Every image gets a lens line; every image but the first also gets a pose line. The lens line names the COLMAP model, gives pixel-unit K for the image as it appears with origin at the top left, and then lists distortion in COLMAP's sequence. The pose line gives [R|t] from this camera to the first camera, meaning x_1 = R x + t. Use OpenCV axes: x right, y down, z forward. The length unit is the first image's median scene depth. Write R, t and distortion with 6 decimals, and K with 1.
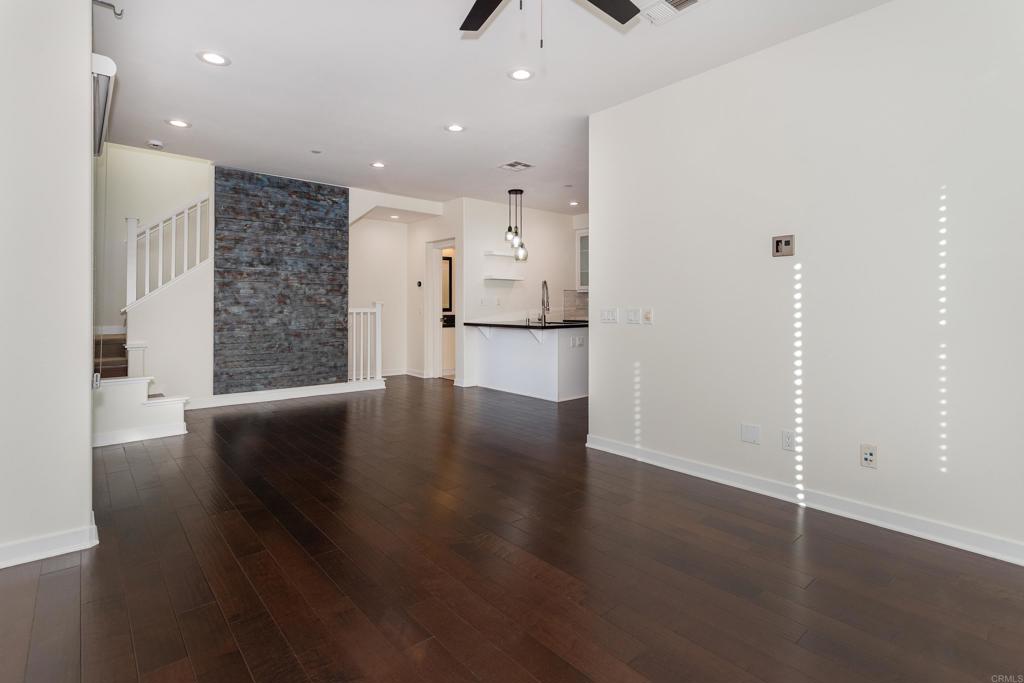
lens RADIAL K [[498.0, 0, 513.3], [0, 498.0, 302.1], [0, 0, 1]] dist [0.000493, 0.000057]
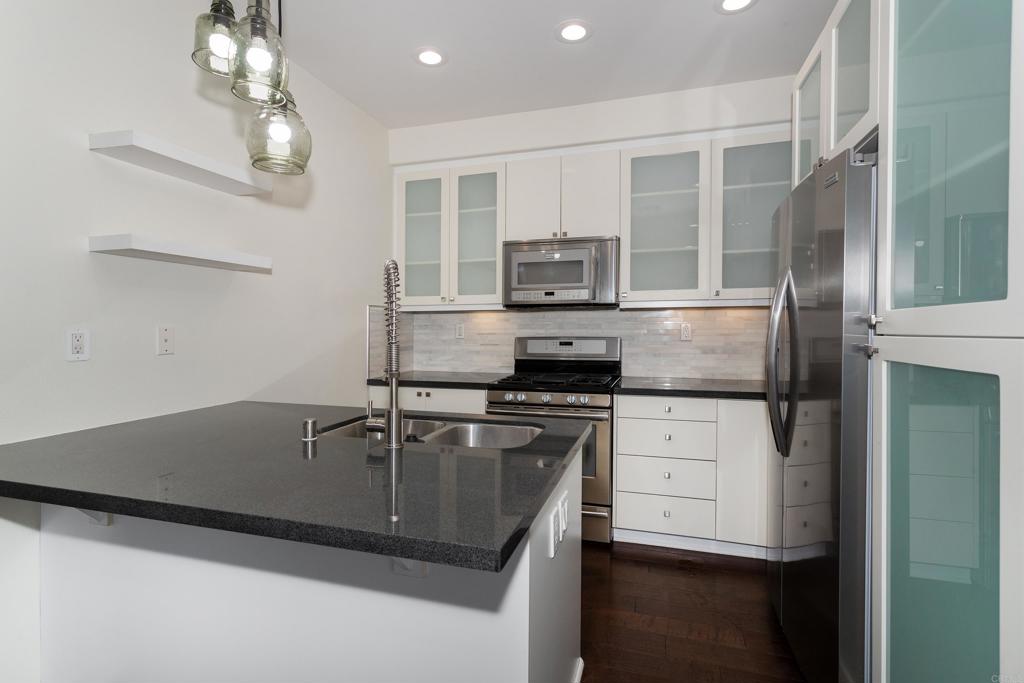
lens RADIAL K [[486.6, 0, 511.8], [0, 486.6, 326.5], [0, 0, 1]] dist [0.001085, 0.000223]
pose [[0.849849, 0.003556, 0.527014, -0.011062], [-0.007833, 0.999952, 0.005885, -0.013785], [-0.526968, -0.009130, 0.849836, 0.765098]]
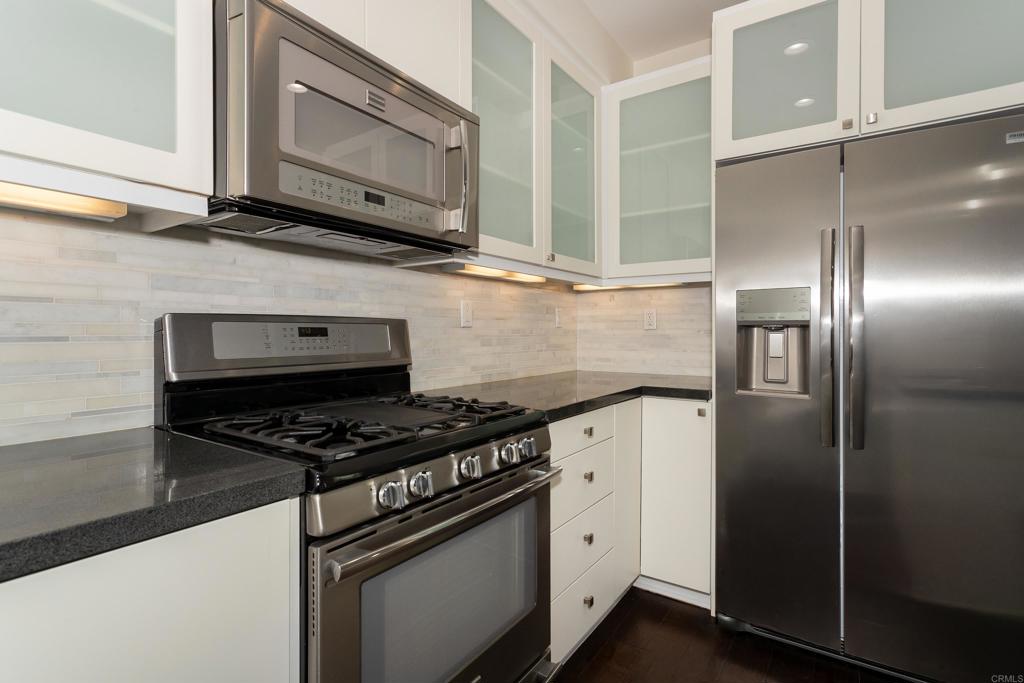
lens RADIAL K [[508.3, 0, 513.3], [0, 508.3, 337.9], [0, 0, 1]] dist [0.024087, 0.000009]
pose [[-0.260895, -0.000177, 0.965367, 0.071849], [-0.005032, 0.999987, -0.001177, 0.009676], [-0.965354, -0.005165, -0.260893, 1.154123]]
